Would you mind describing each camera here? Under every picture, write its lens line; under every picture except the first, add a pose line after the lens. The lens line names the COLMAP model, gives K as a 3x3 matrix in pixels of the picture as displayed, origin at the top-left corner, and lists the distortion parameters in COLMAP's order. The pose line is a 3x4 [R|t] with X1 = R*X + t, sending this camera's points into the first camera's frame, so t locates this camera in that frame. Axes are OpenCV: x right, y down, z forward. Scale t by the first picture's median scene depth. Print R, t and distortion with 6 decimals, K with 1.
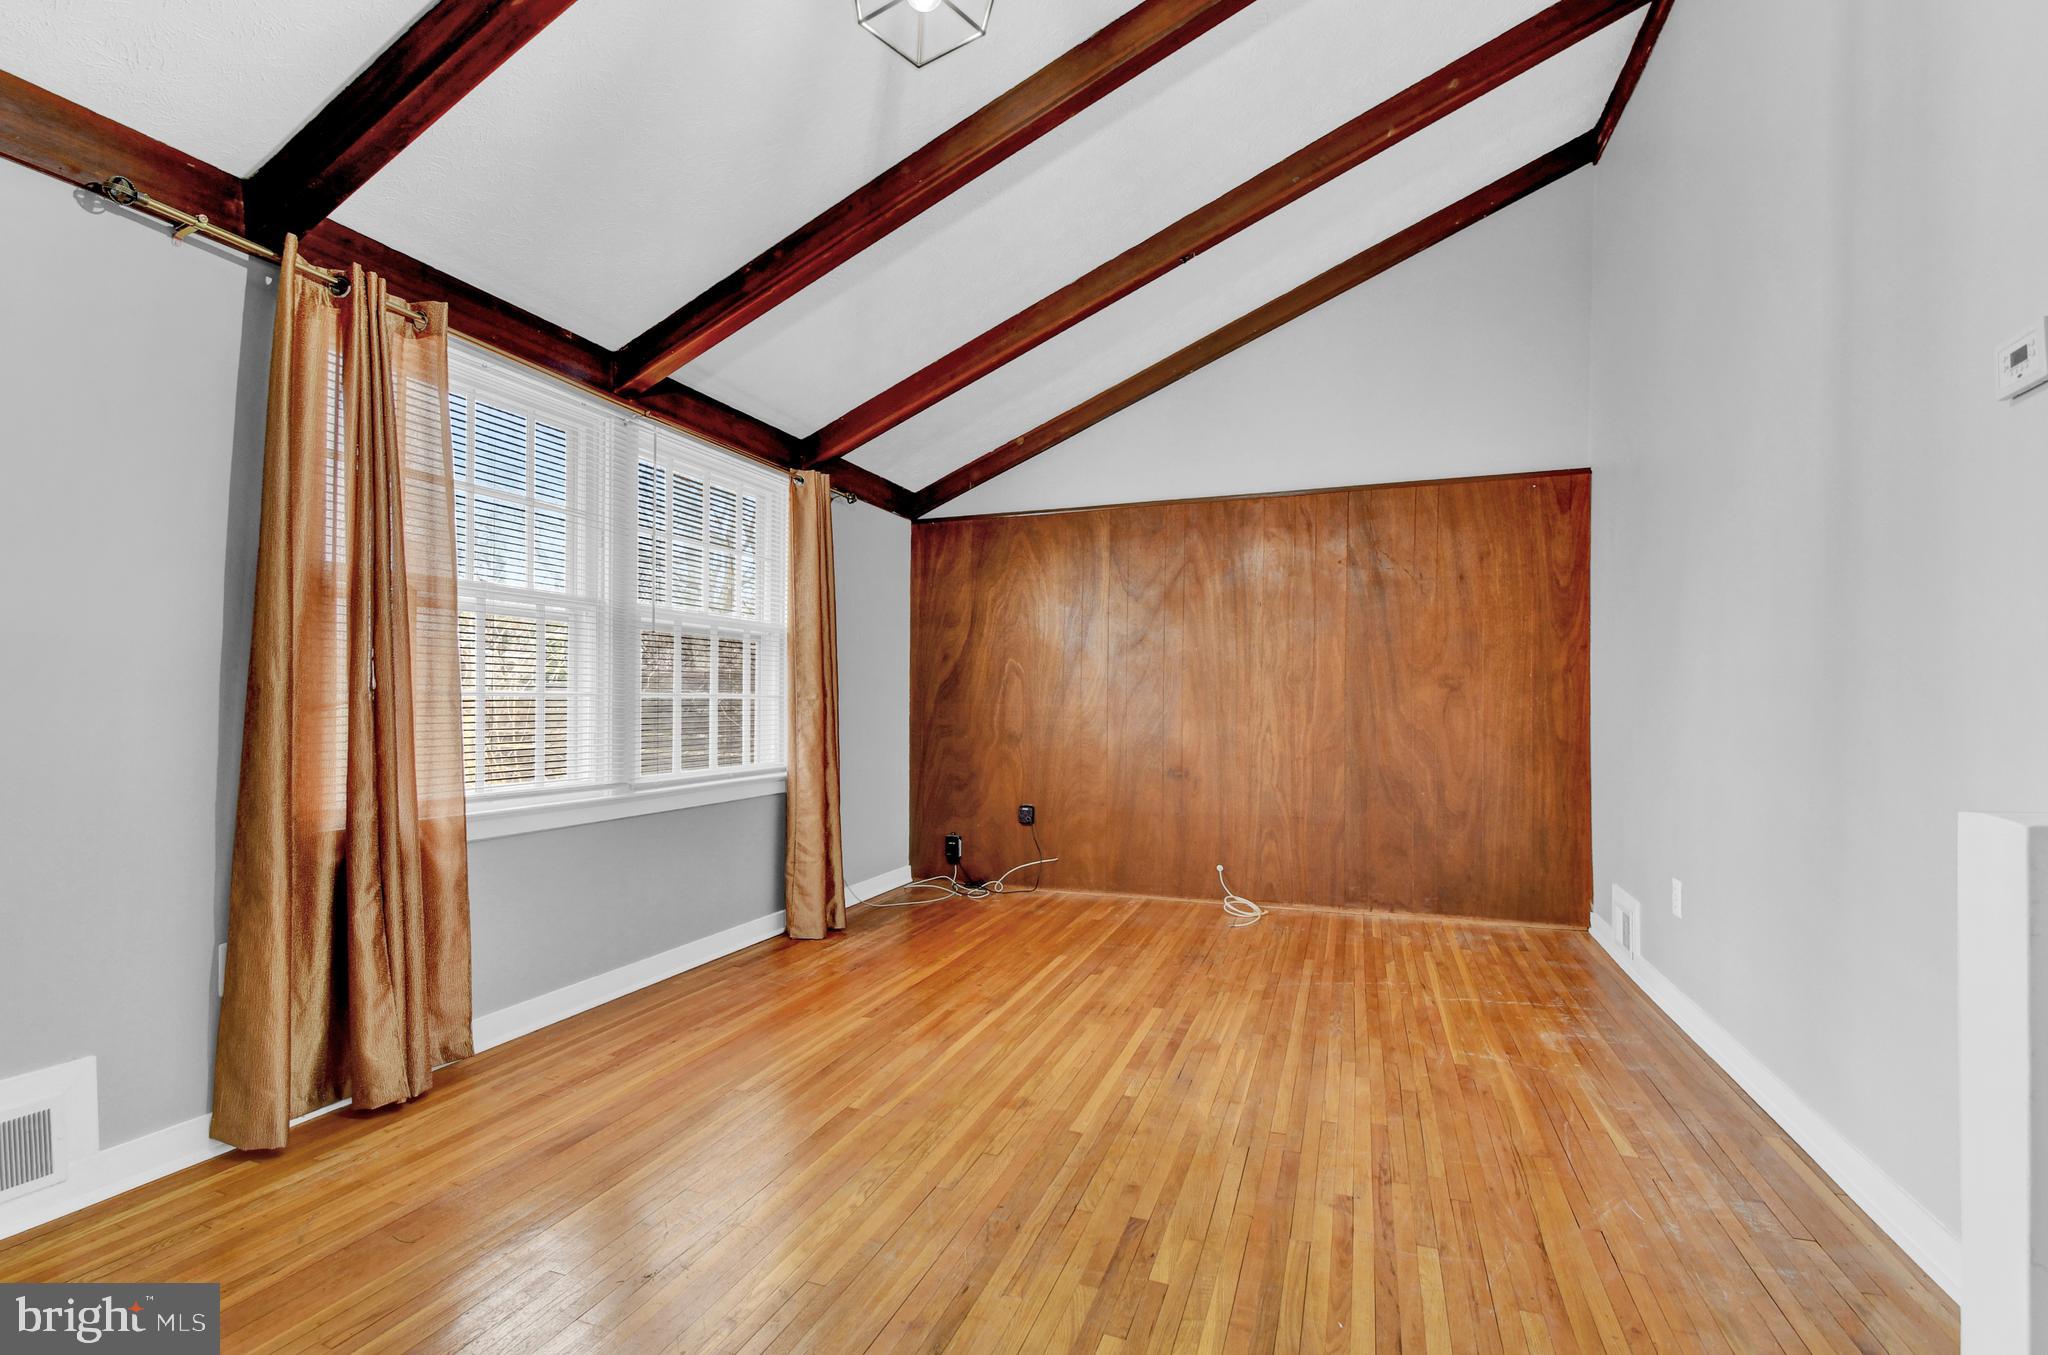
lens RADIAL K [[936.9, 0, 1036.0], [0, 936.9, 691.0], [0, 0, 1]] dist [0.022818, -0.026734]
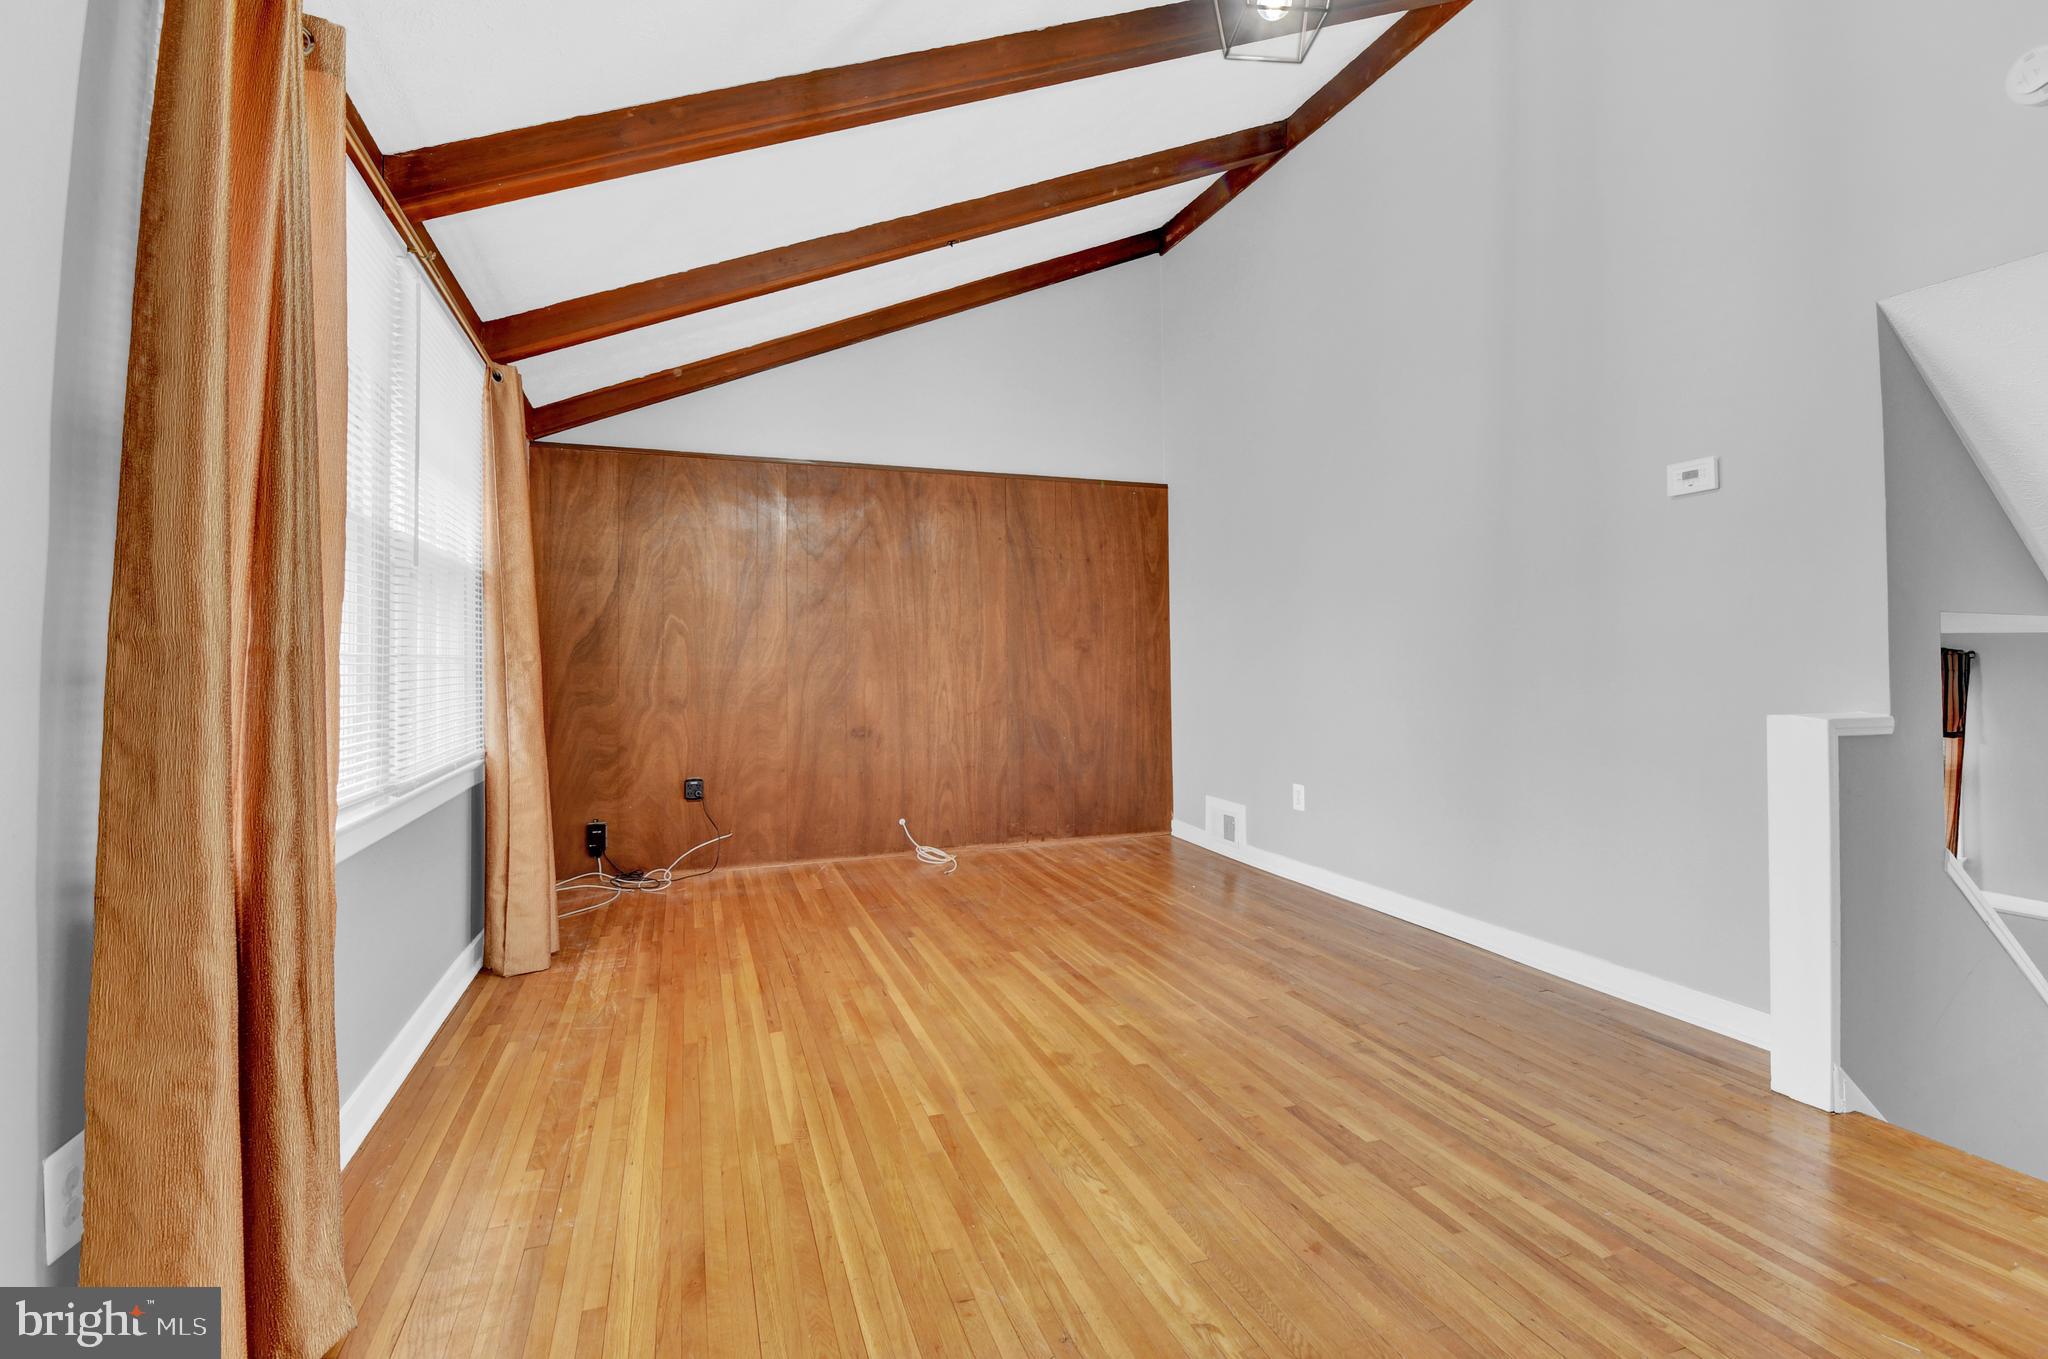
lens RADIAL K [[902.7, 0, 1030.3], [0, 902.7, 639.6], [0, 0, 1]] dist [0.020137, -0.022553]
pose [[0.767905, 0.010982, 0.640469, -0.358863], [-0.002382, 0.999895, -0.014289, 0.000399], [-0.640559, 0.009447, 0.767851, 0.142332]]
